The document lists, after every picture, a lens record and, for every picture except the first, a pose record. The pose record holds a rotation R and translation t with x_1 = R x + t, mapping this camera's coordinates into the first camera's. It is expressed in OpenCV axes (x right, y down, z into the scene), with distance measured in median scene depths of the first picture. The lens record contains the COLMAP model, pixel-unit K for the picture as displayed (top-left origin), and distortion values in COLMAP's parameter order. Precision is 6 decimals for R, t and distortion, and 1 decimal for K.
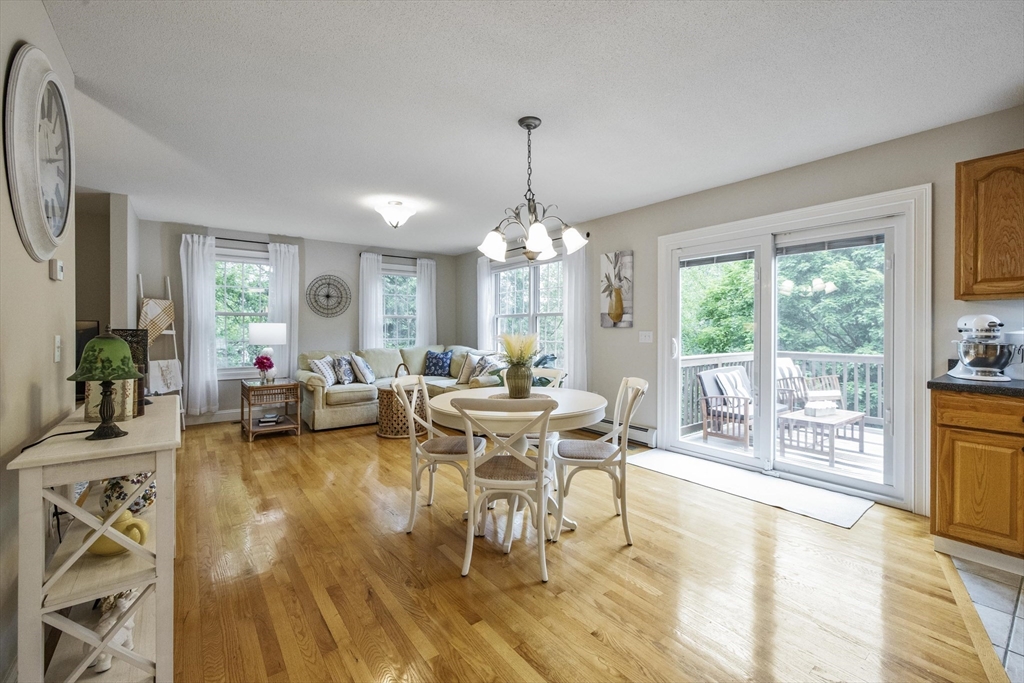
lens RADIAL K [[429.5, 0, 513.1], [0, 429.5, 329.7], [0, 0, 1]] dist [-0.000603, -0.000162]
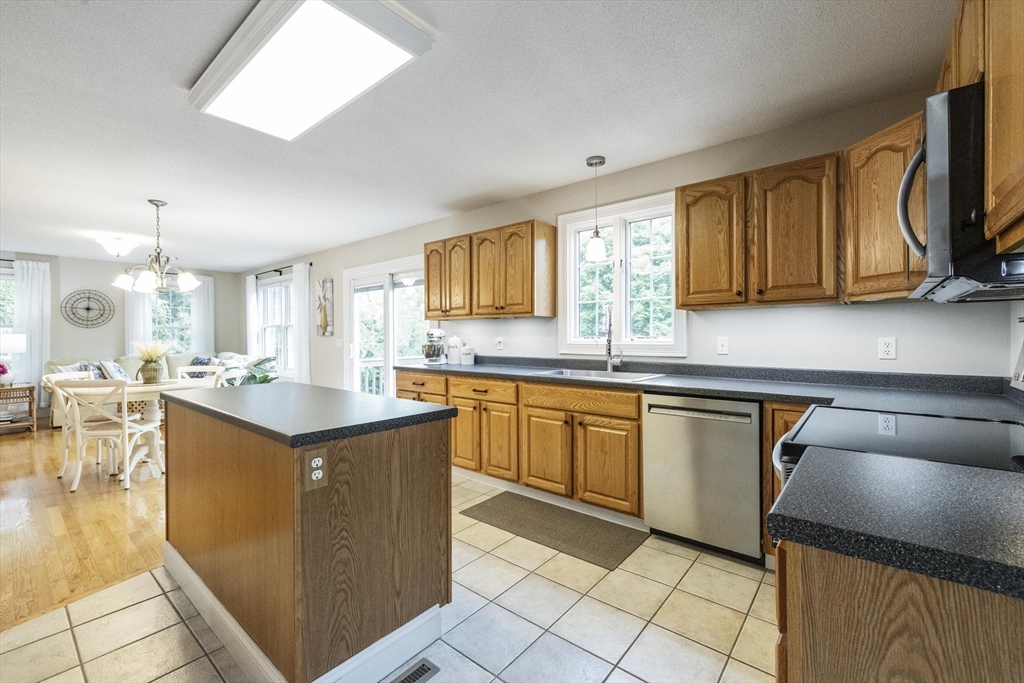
lens RADIAL K [[427.0, 0, 513.4], [0, 427.0, 338.8], [0, 0, 1]] dist [-0.000108, -0.000276]
pose [[0.973579, -0.008752, 0.228183, 0.971169], [0.007392, 0.999949, 0.006814, -0.001638], [-0.228231, -0.004947, 0.973594, -0.803363]]
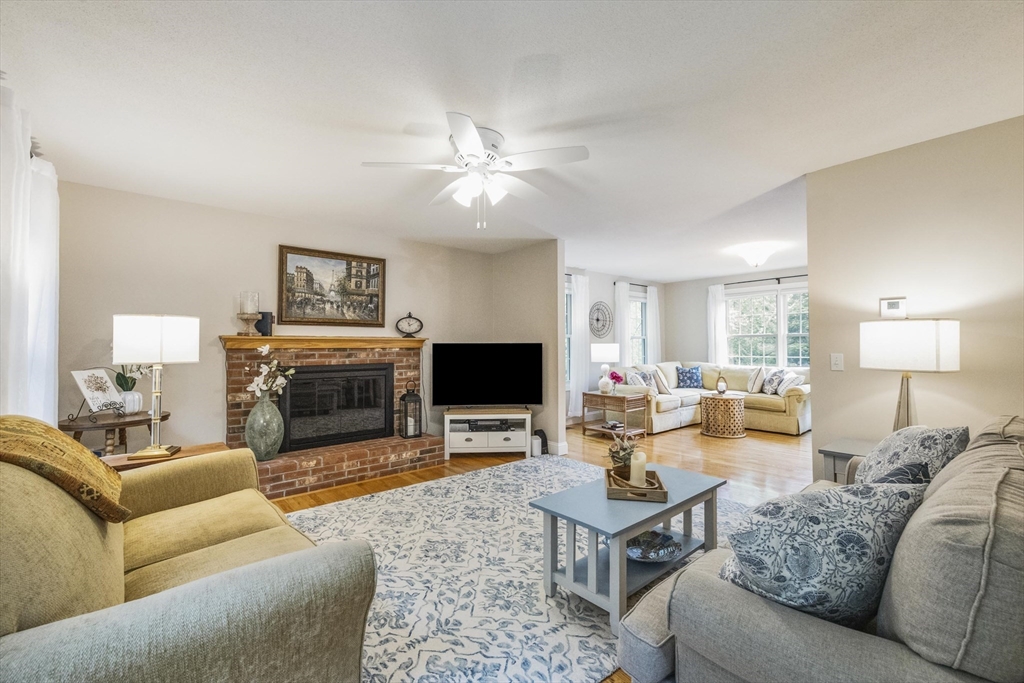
lens RADIAL K [[429.5, 0, 513.1], [0, 429.5, 329.7], [0, 0, 1]] dist [-0.000603, -0.000162]
pose [[0.998230, -0.002886, 0.059403, -1.861968], [0.005274, 0.999182, -0.040094, -0.015318], [-0.059239, 0.040336, 0.997429, -0.353535]]
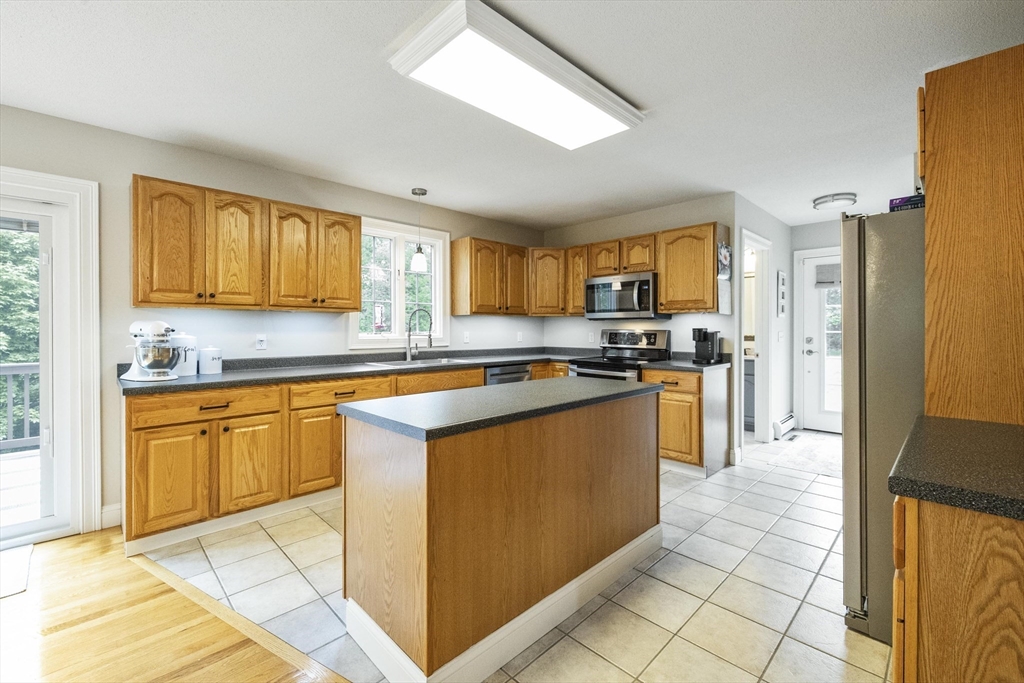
lens RADIAL K [[429.5, 0, 513.1], [0, 429.5, 329.7], [0, 0, 1]] dist [-0.000603, -0.000162]
pose [[-0.121619, -0.003354, 0.992571, -0.105813], [0.005131, 0.999979, 0.004008, -0.011787], [-0.992564, 0.005580, -0.121600, 0.215541]]
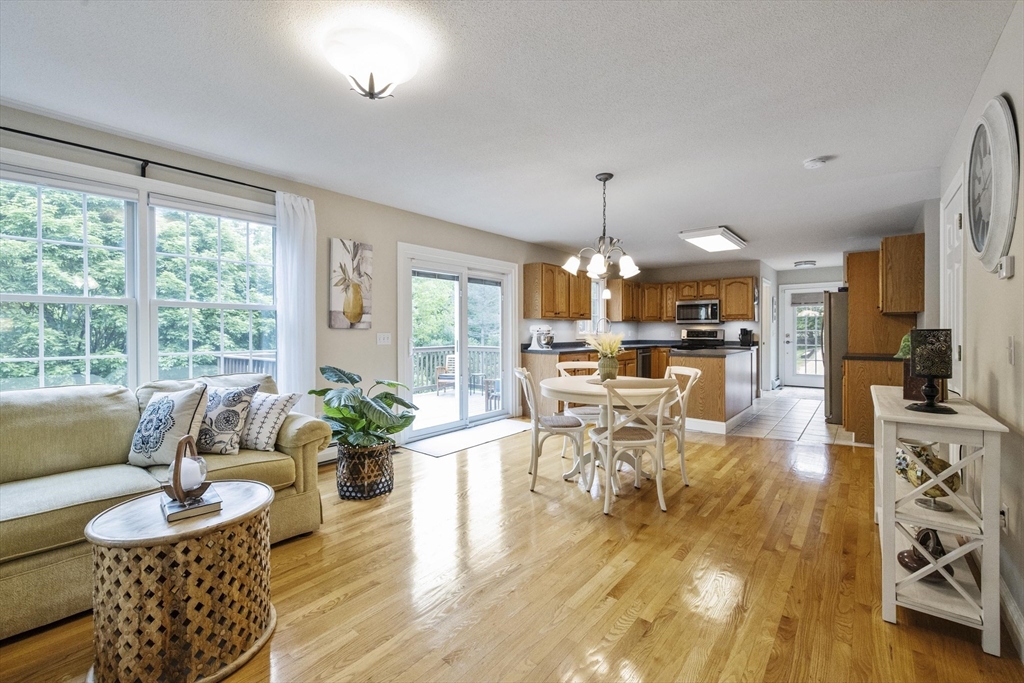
lens RADIAL K [[431.9, 0, 515.9], [0, 431.9, 332.6], [0, 0, 1]] dist [-0.000765, -0.000146]
pose [[-0.233673, -0.002630, 0.972312, -1.294133], [0.005984, 0.999974, 0.004143, 0.000697], [-0.972297, 0.006787, -0.233651, 1.694649]]
